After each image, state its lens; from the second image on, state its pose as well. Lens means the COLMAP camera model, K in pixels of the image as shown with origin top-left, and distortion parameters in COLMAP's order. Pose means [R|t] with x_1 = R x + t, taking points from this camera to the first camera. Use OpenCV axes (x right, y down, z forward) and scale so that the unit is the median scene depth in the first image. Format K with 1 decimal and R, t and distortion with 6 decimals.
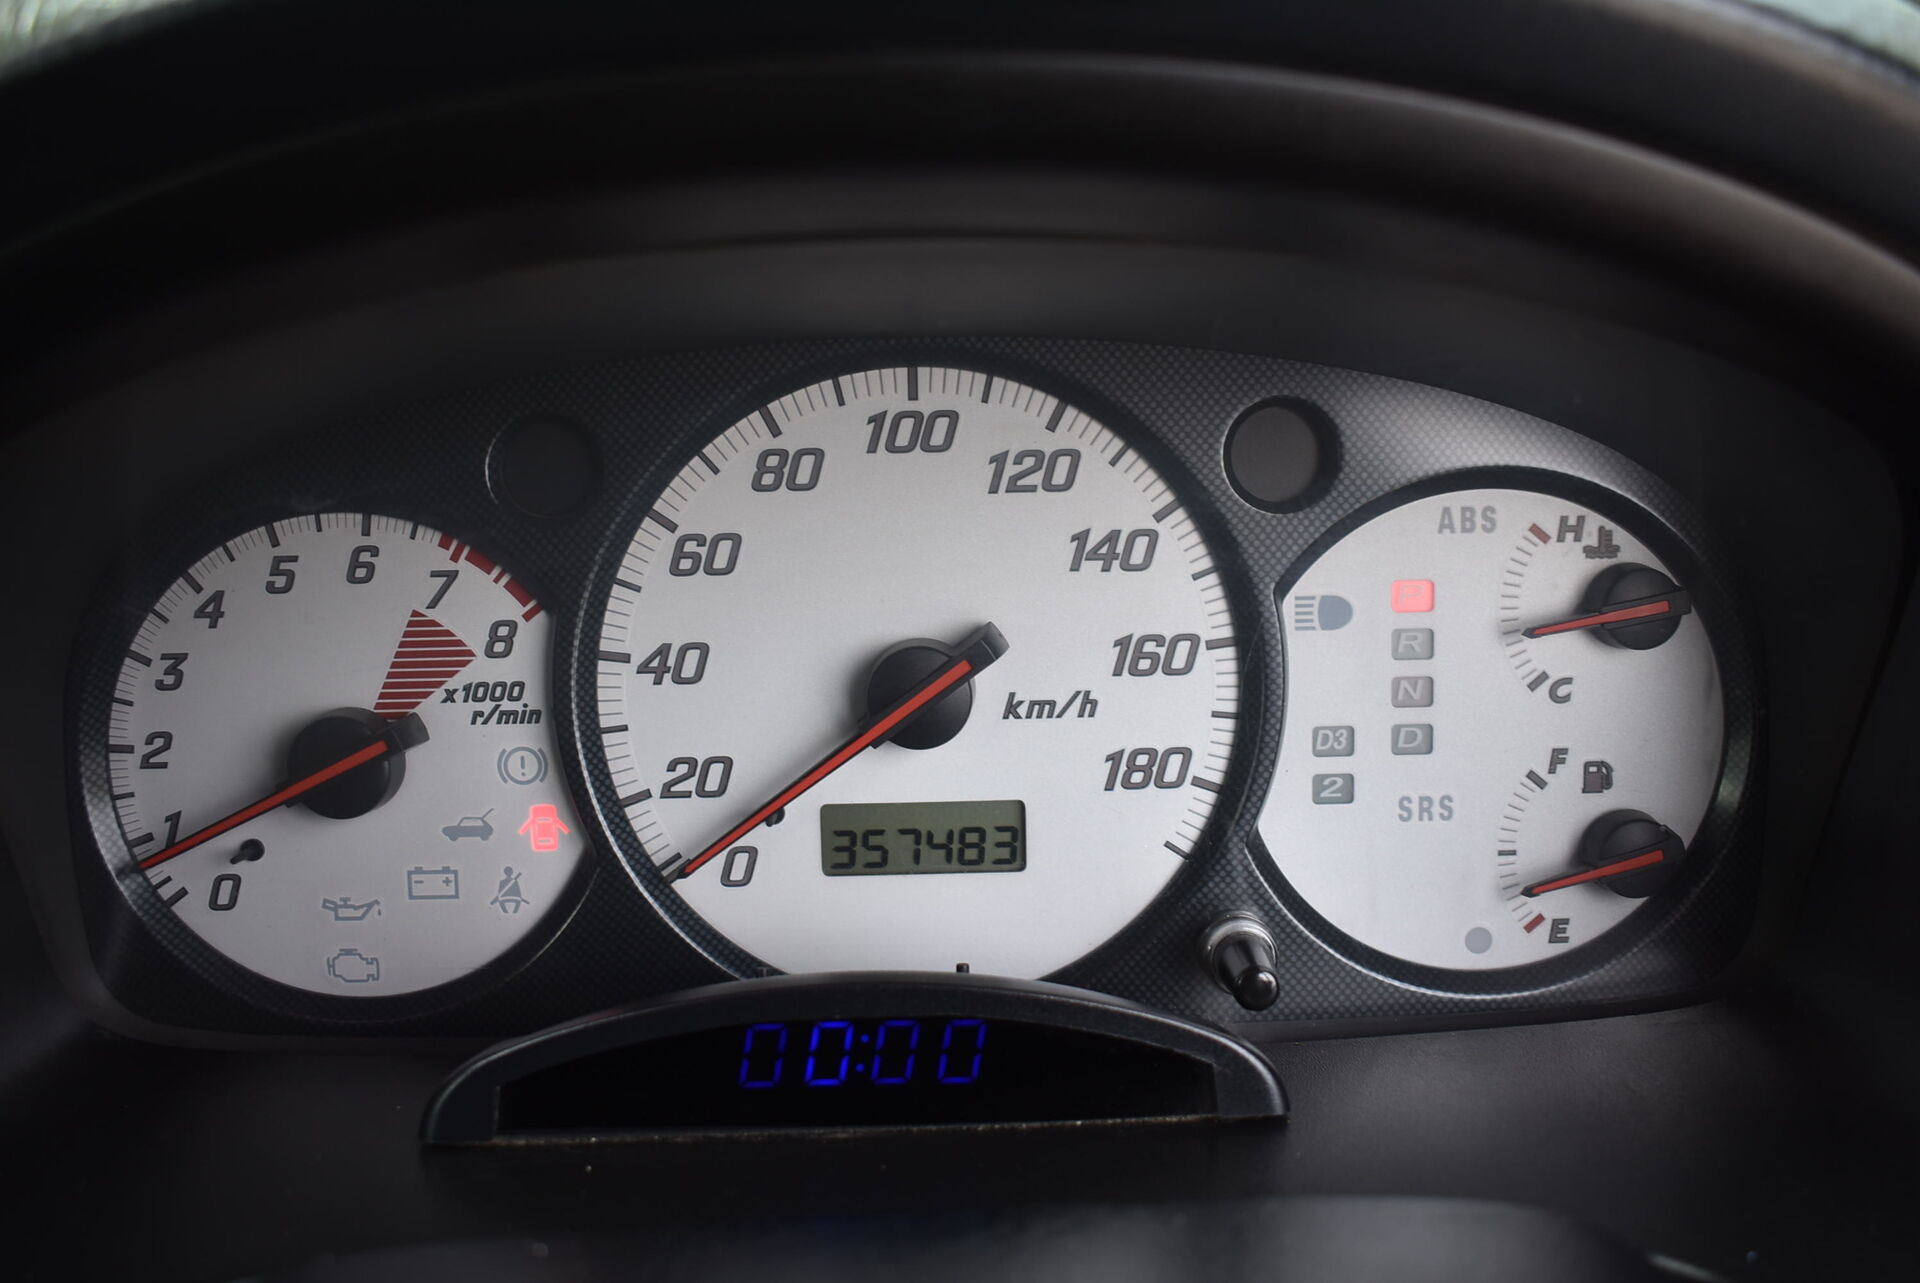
lens RADIAL K [[1873.9, 0, 962.9], [0, 1873.9, 637.5], [0, 0, 1]] dist [-0.066509, 0.000000]
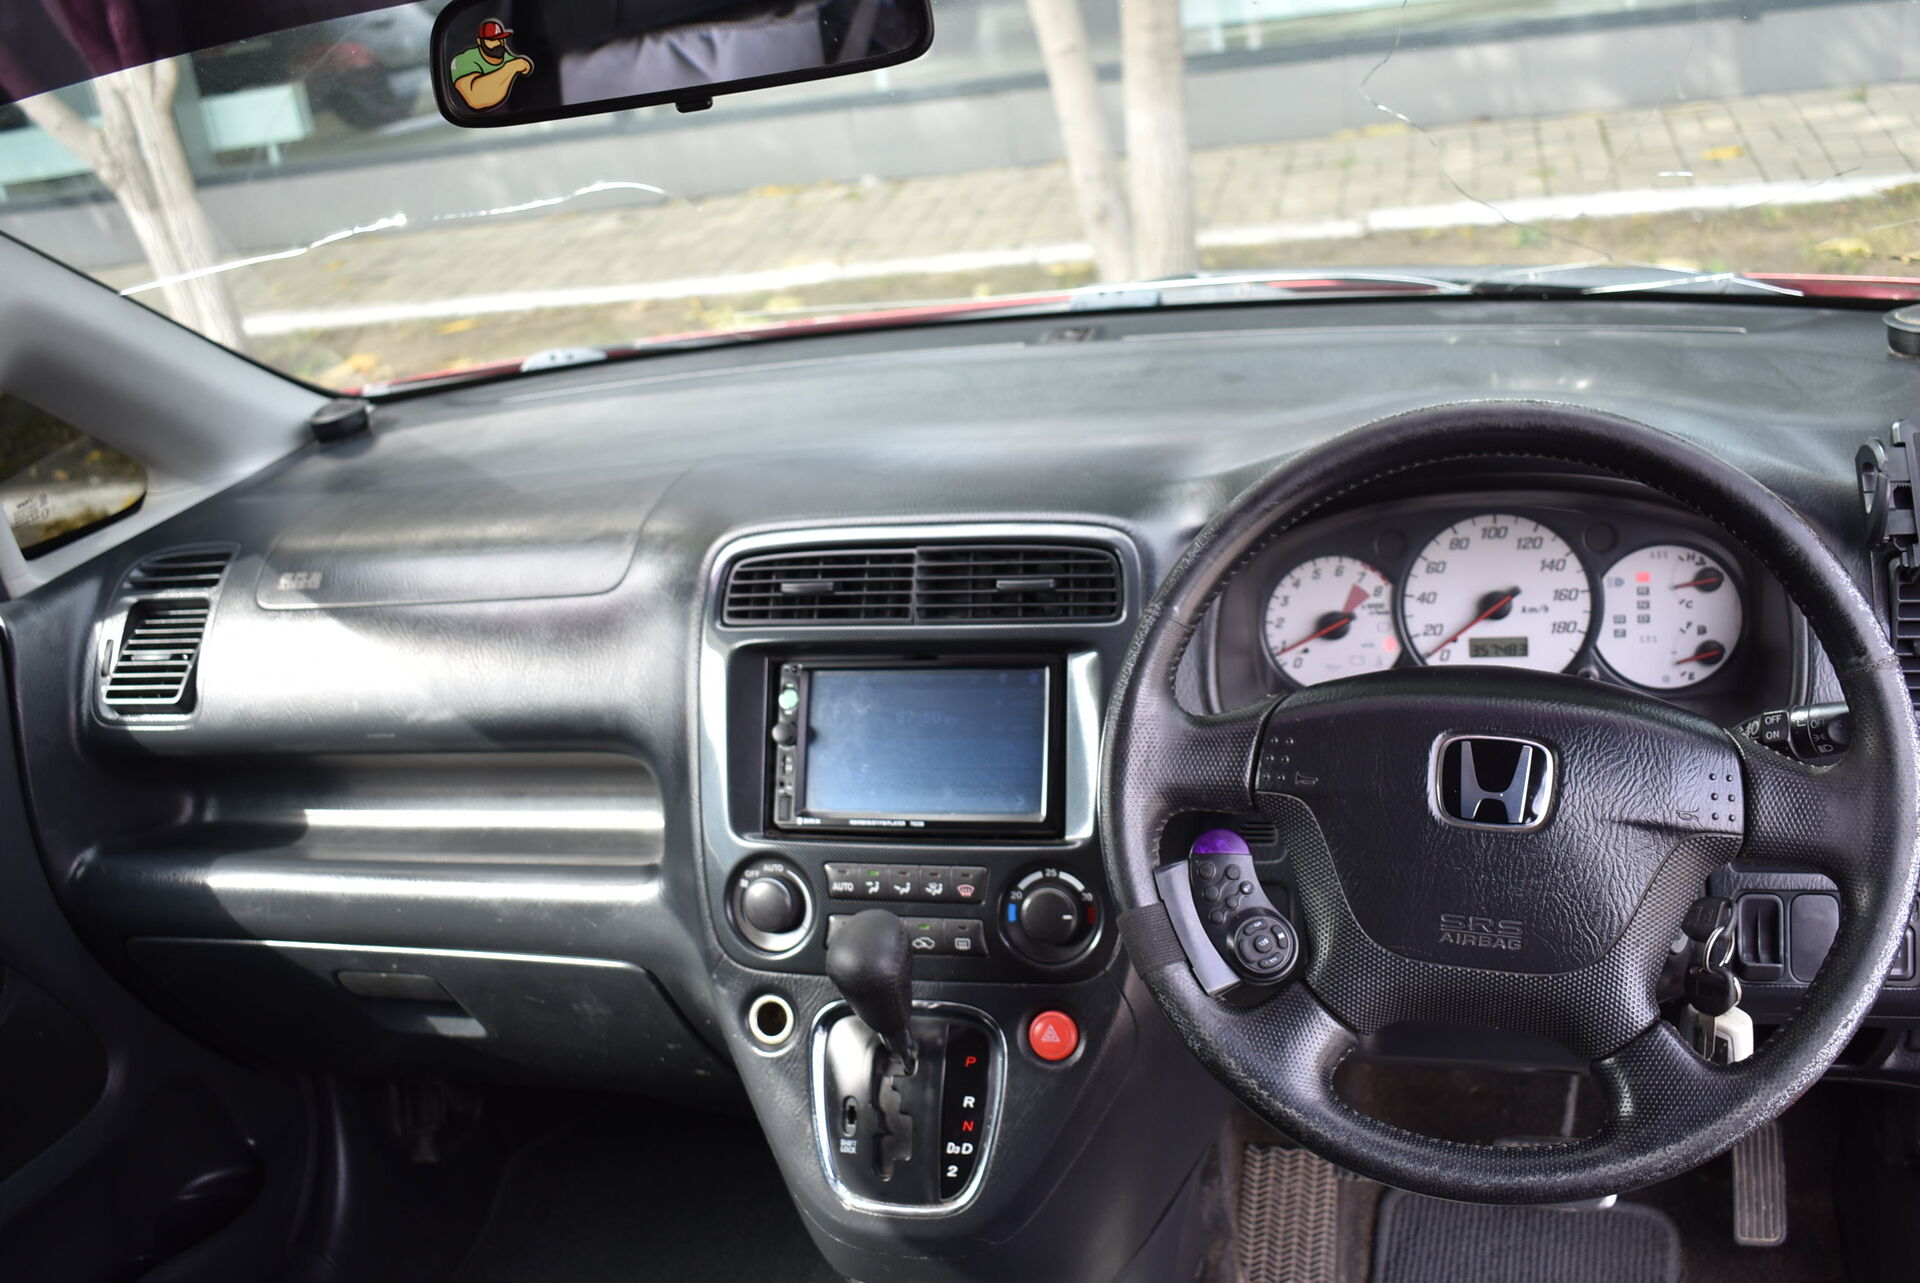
lens RADIAL K [[1873.9, 0, 969.4], [0, 1873.9, 647.8], [0, 0, 1]] dist [-0.066509, 0.000000]
pose [[0.946967, 0.002192, -0.321323, 0.165615], [-0.000911, 0.999991, 0.004139, 0.095840], [0.321329, -0.003626, 0.946961, -2.675520]]
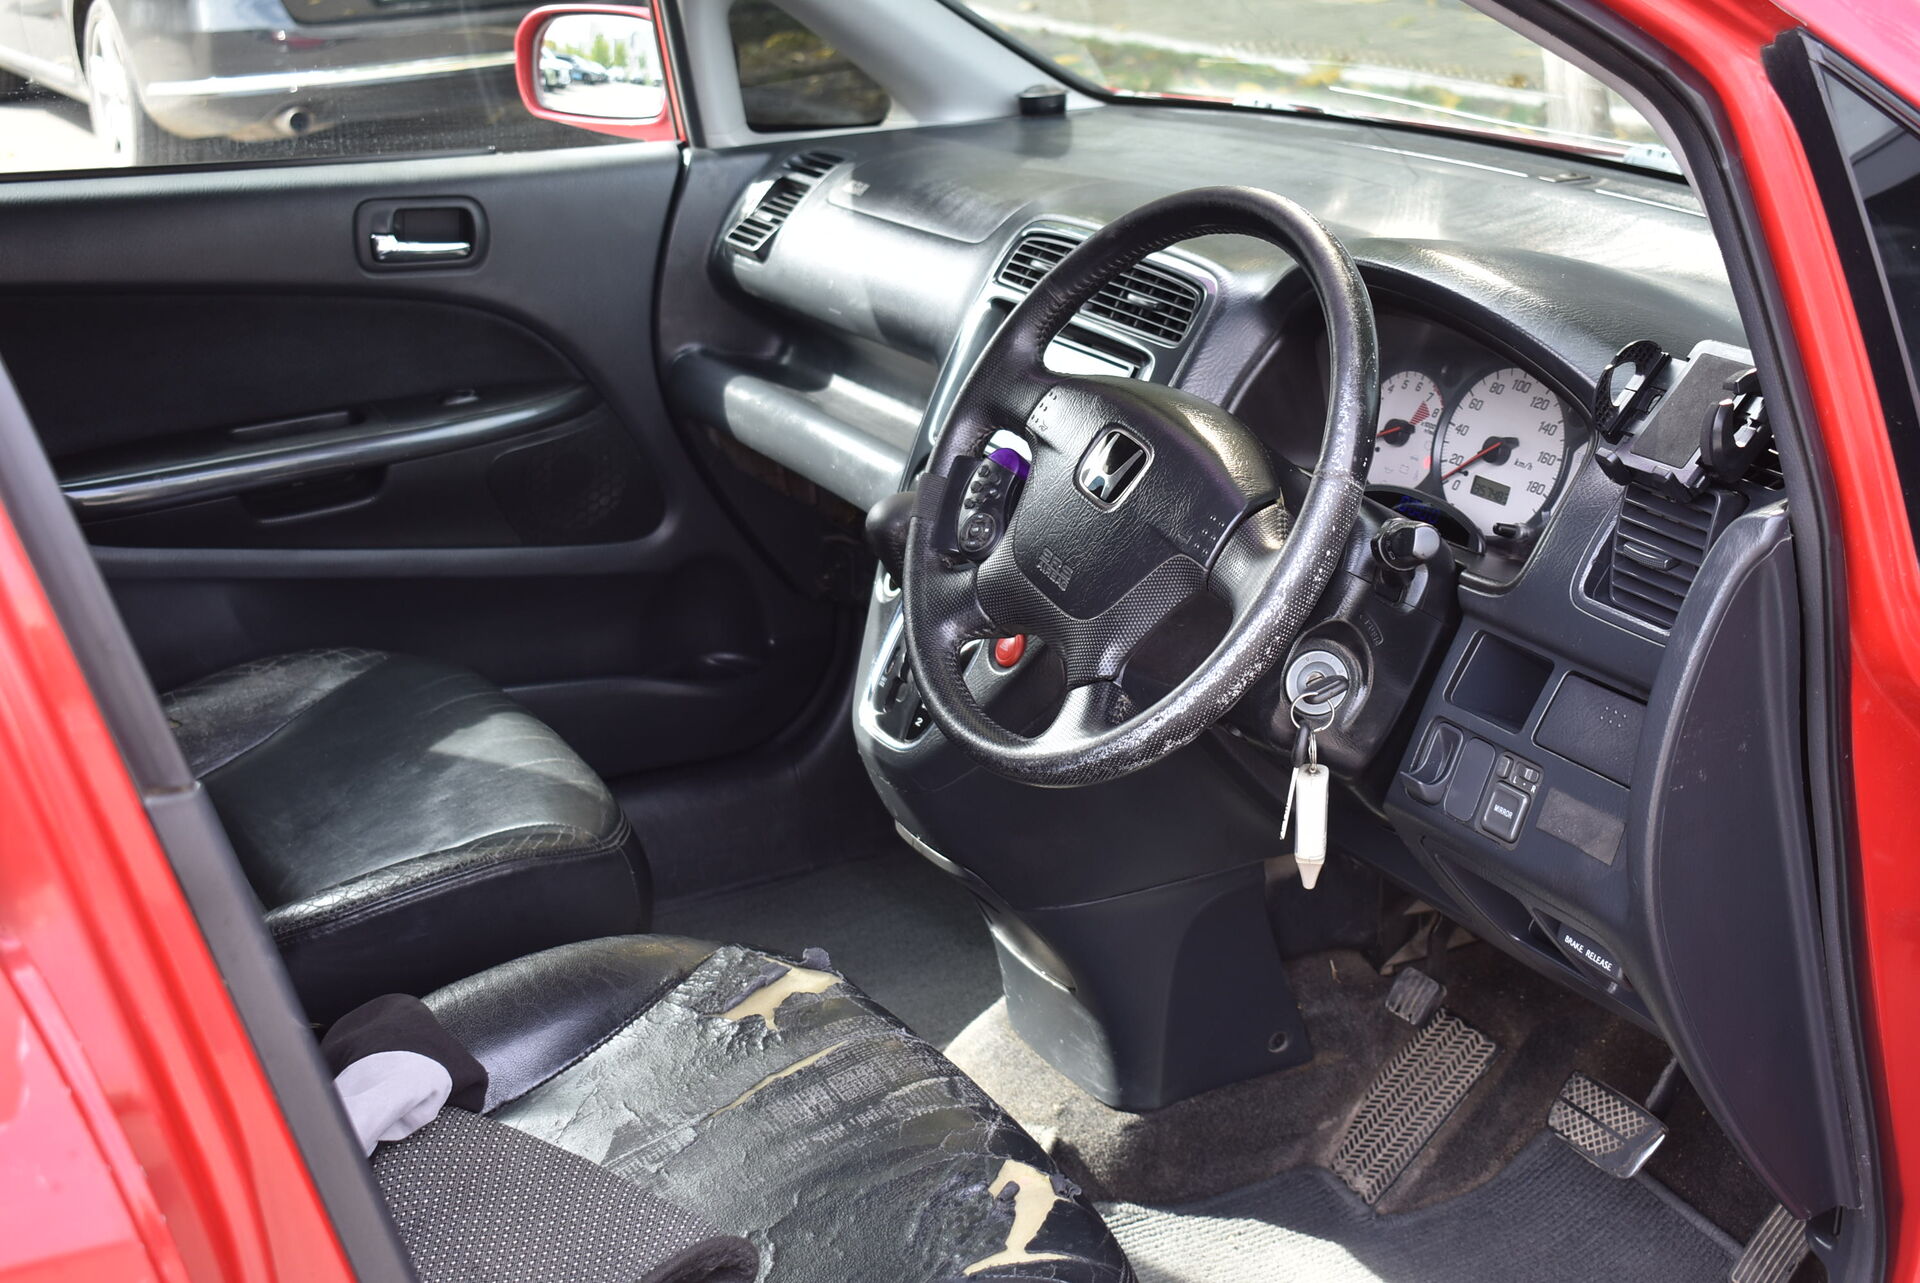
lens RADIAL K [[2545.1, 0, 962.7], [0, 2545.1, 640.9], [0, 0, 1]] dist [-0.025993, 0.000000]
pose [[0.472321, 0.302926, -0.827737, 3.847969], [-0.343736, 0.928039, 0.143491, 0.020372], [0.811639, 0.216750, 0.542459, -2.601788]]
